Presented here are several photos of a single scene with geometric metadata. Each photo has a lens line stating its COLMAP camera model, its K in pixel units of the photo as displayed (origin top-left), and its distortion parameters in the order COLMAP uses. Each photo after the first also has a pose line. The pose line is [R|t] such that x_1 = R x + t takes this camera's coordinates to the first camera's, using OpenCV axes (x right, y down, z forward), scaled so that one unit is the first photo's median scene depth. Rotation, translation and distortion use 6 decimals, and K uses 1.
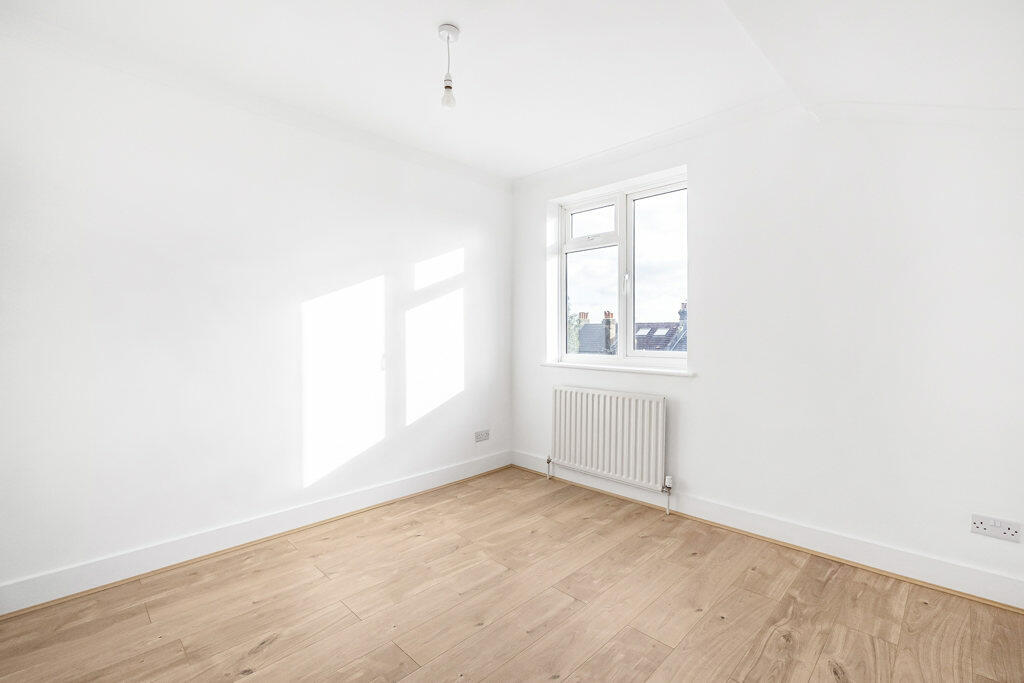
lens RADIAL K [[447.1, 0, 513.3], [0, 447.1, 335.1], [0, 0, 1]] dist [-0.003738, -0.000279]
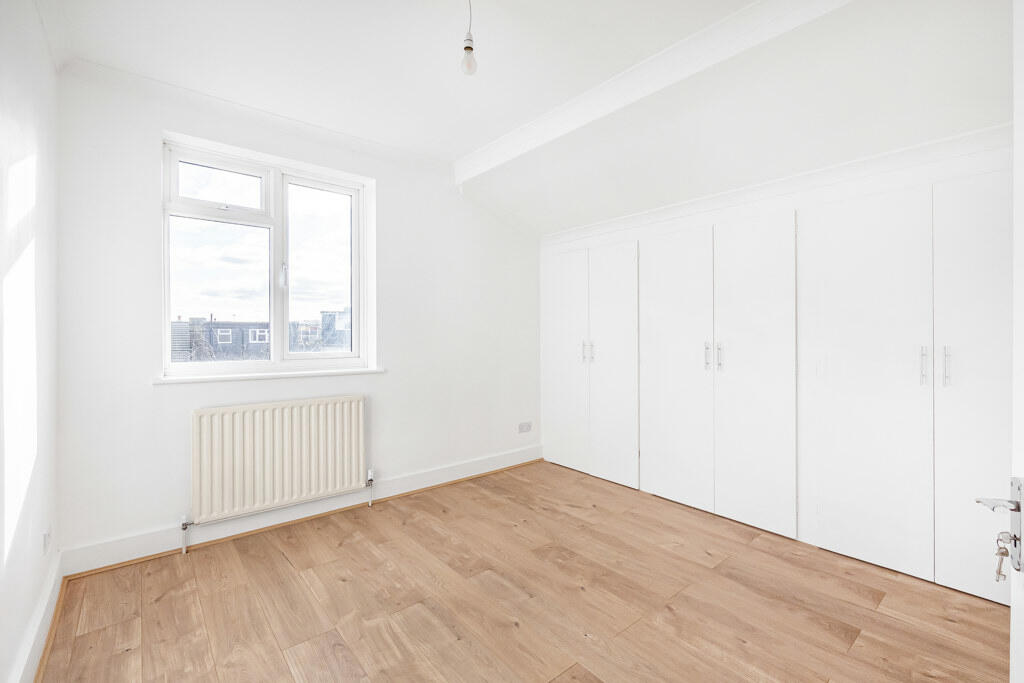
lens RADIAL K [[447.1, 0, 513.3], [0, 447.1, 335.1], [0, 0, 1]] dist [-0.003738, -0.000279]
pose [[0.096598, -0.004637, 0.995313, -0.670420], [0.002478, 0.999987, 0.004418, -0.004334], [-0.995320, 0.002040, 0.096608, 0.568936]]
